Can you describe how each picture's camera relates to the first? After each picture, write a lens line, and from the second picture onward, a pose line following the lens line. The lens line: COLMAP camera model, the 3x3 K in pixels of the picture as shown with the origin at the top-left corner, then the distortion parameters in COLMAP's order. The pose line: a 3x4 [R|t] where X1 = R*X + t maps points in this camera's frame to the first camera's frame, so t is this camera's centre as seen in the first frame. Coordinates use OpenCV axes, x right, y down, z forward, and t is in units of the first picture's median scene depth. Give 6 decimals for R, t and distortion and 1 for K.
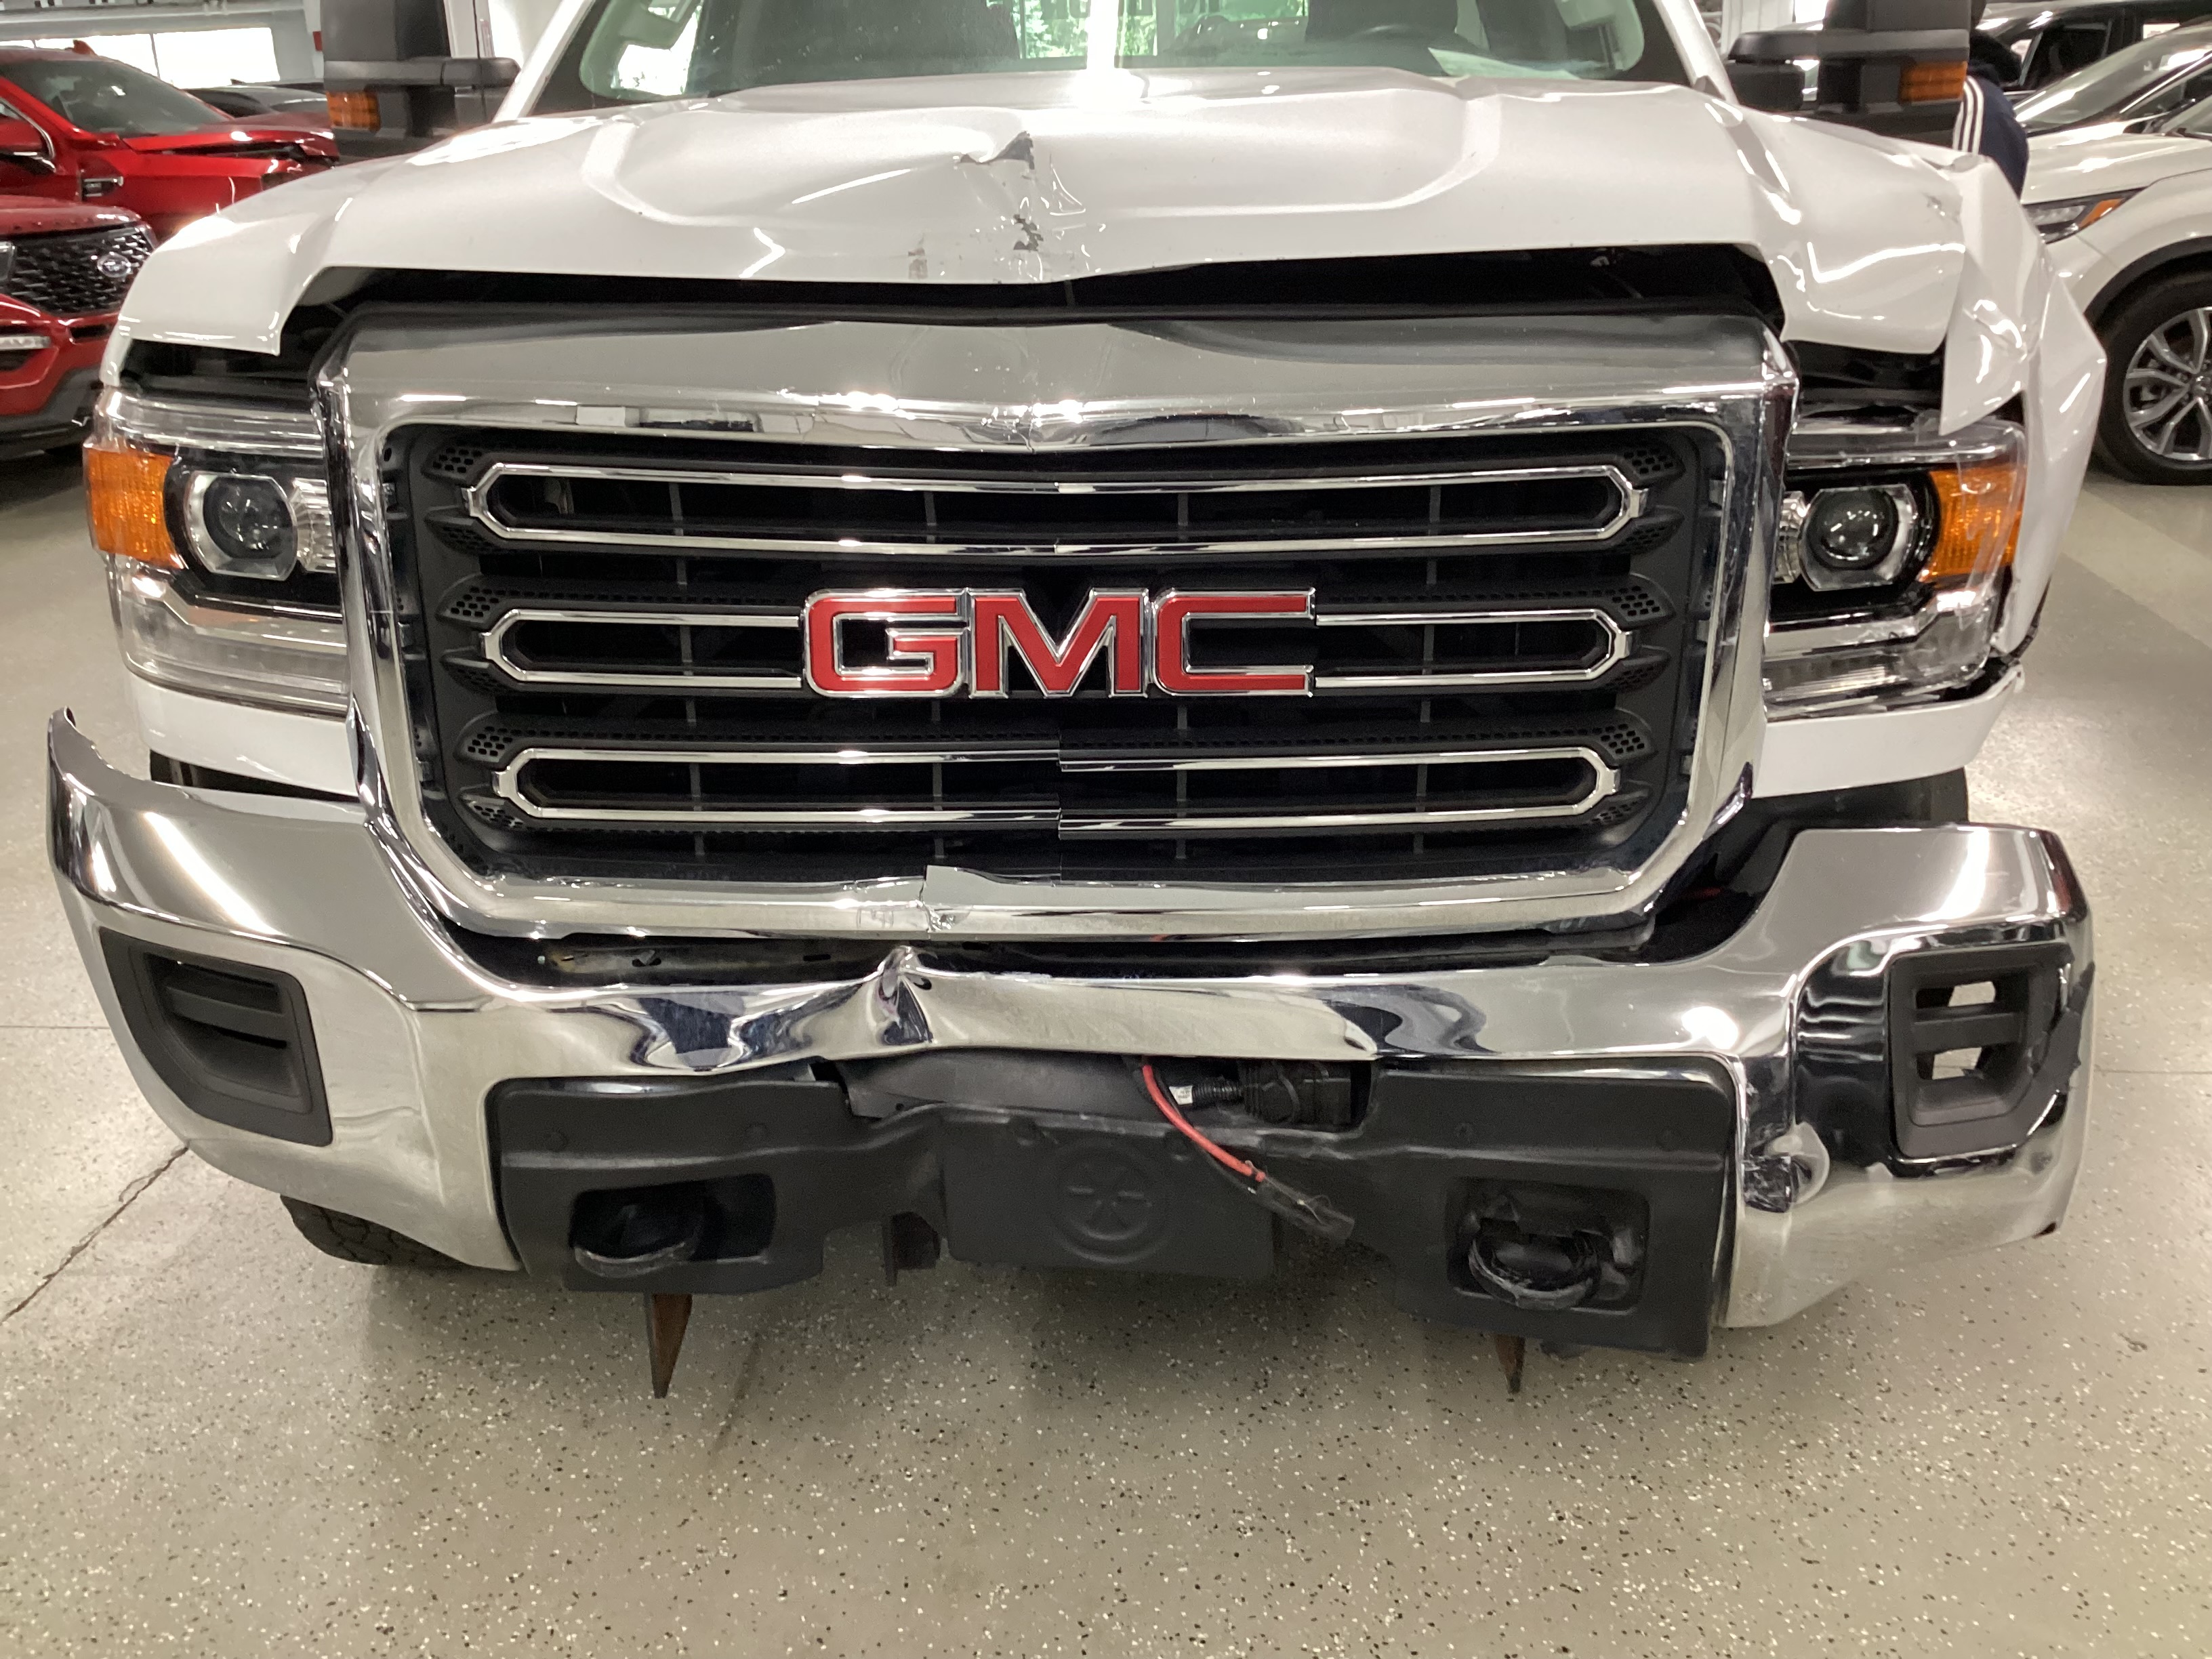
lens RADIAL K [[2003.0, 0, 1114.7], [0, 2003.0, 834.1], [0, 0, 1]] dist [0.071569, -0.137791]
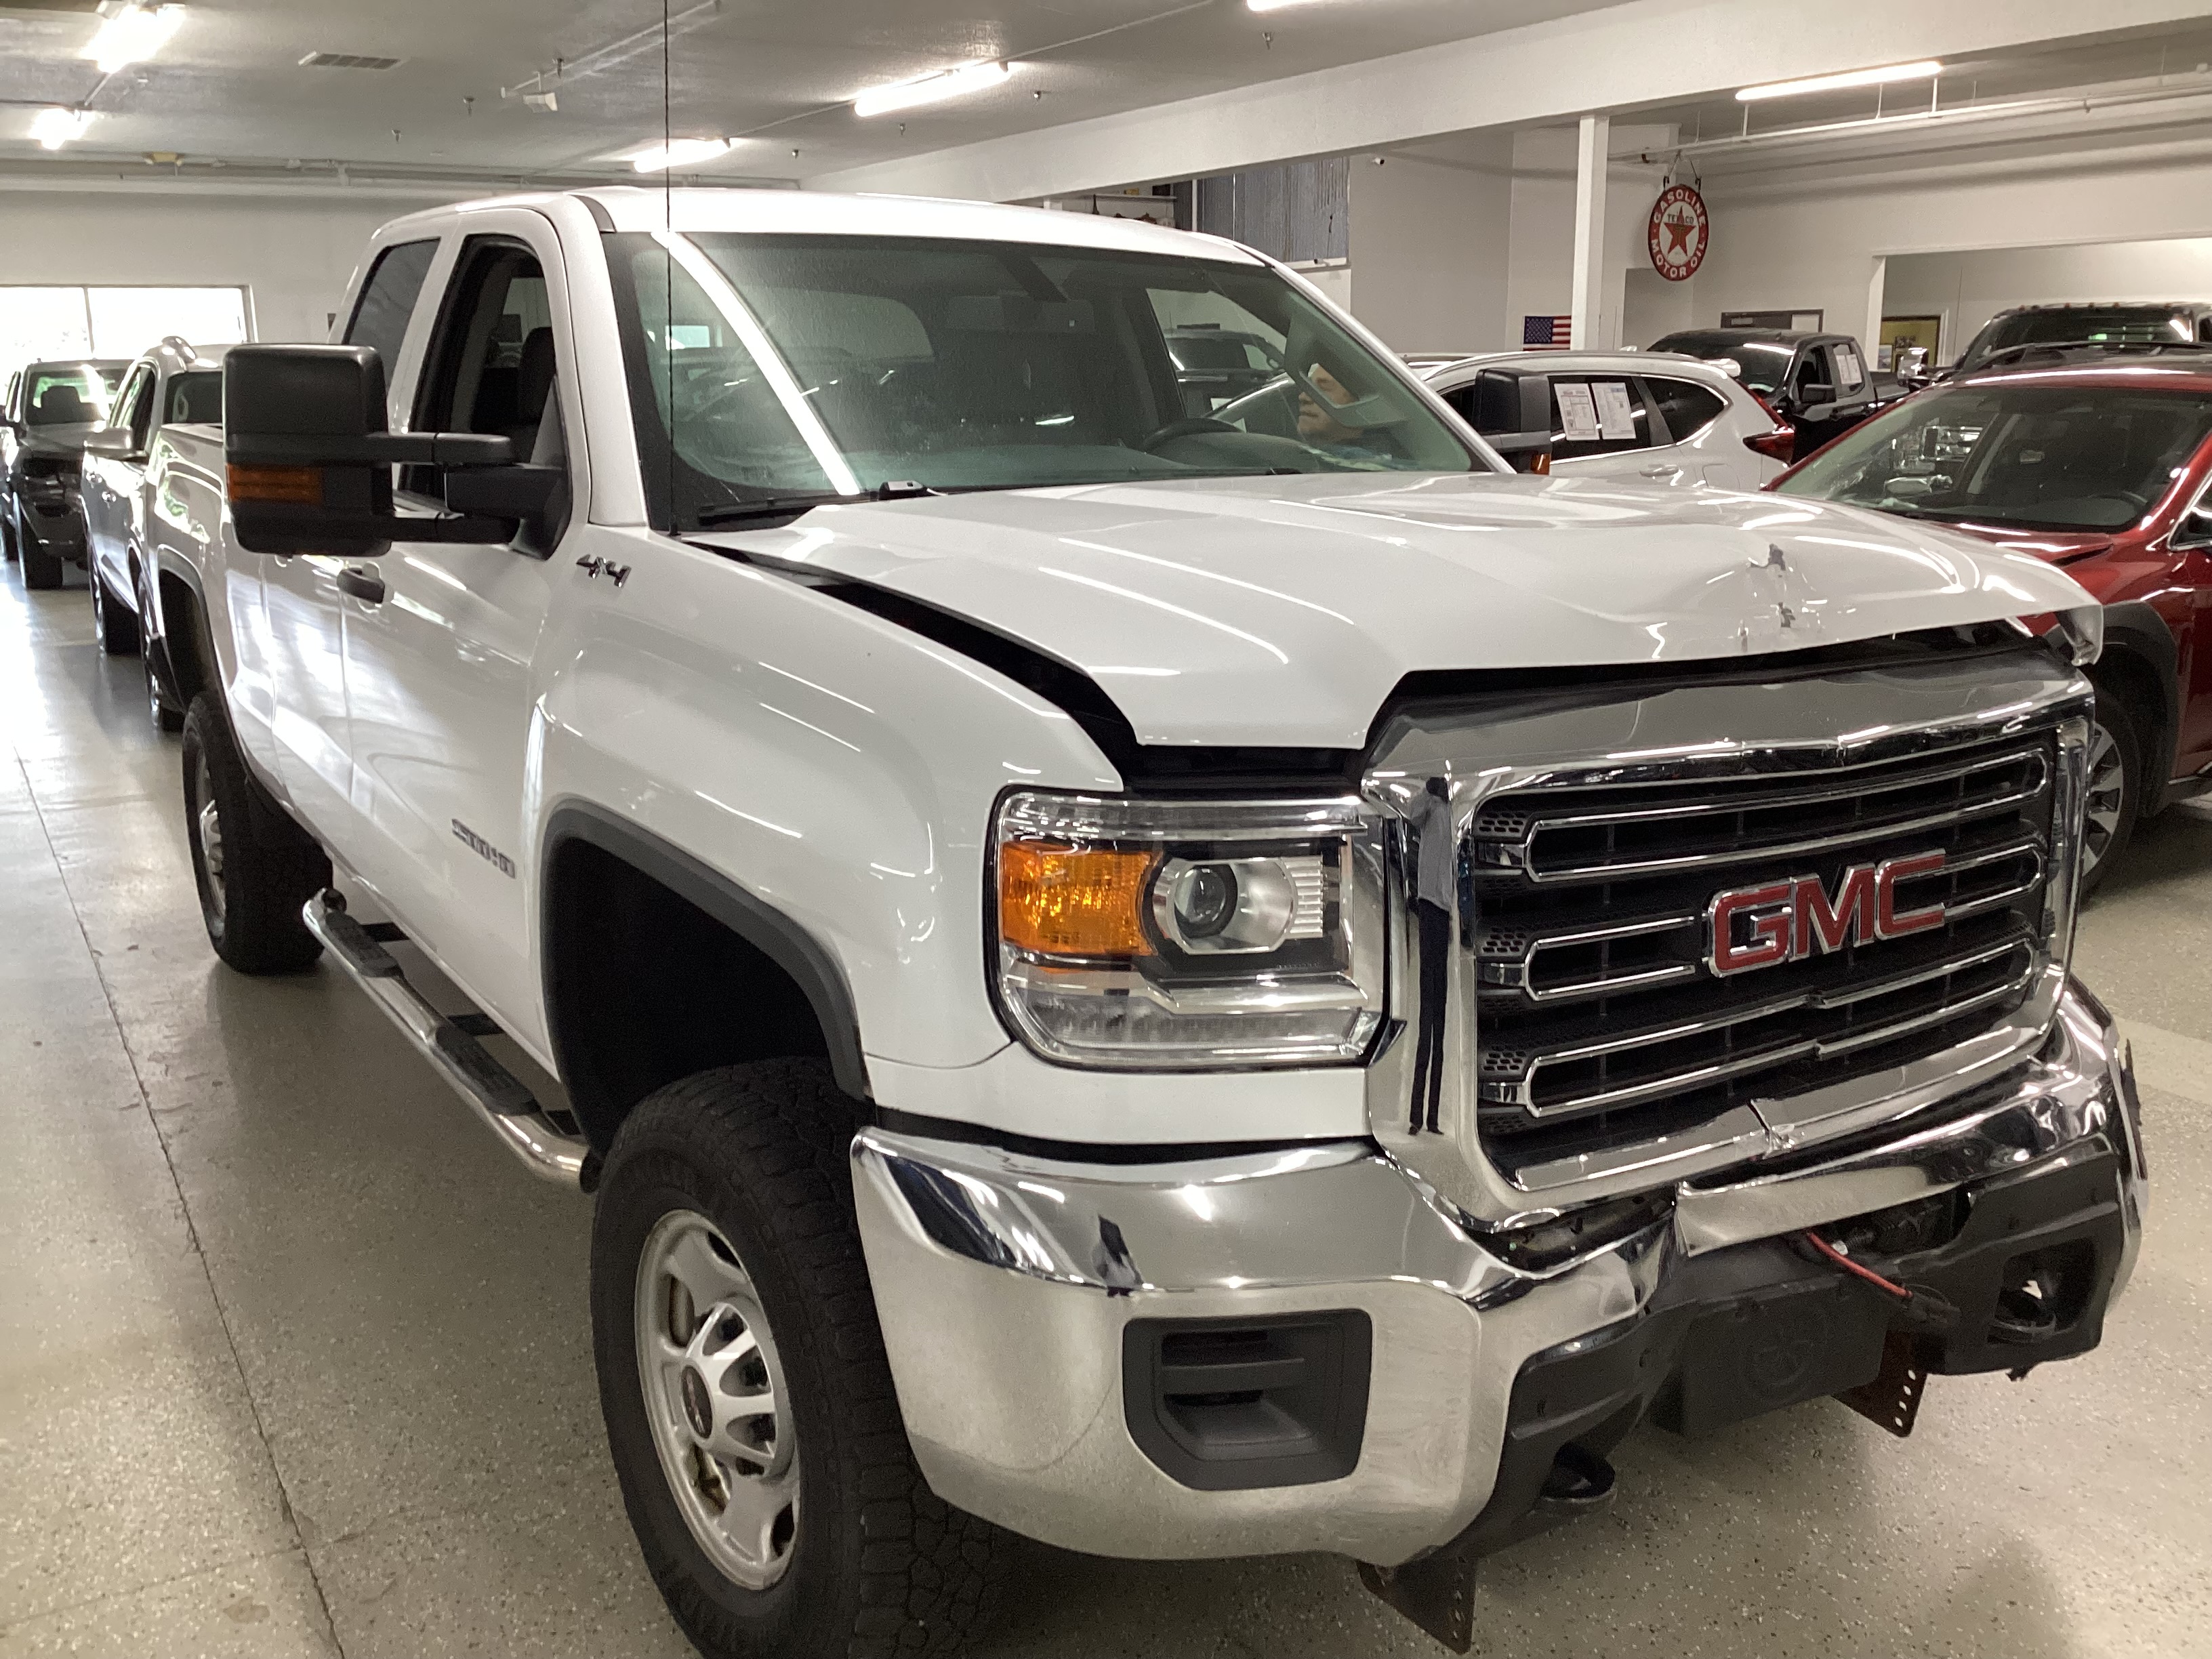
lens RADIAL K [[2003.0, 0, 1104.2], [0, 2003.0, 822.0], [0, 0, 1]] dist [0.071569, -0.137791]
pose [[0.809101, -0.099604, 0.579167, -1.188413], [0.184983, 0.978600, -0.090125, -0.121076], [-0.557796, 0.180056, 0.810212, 0.174925]]
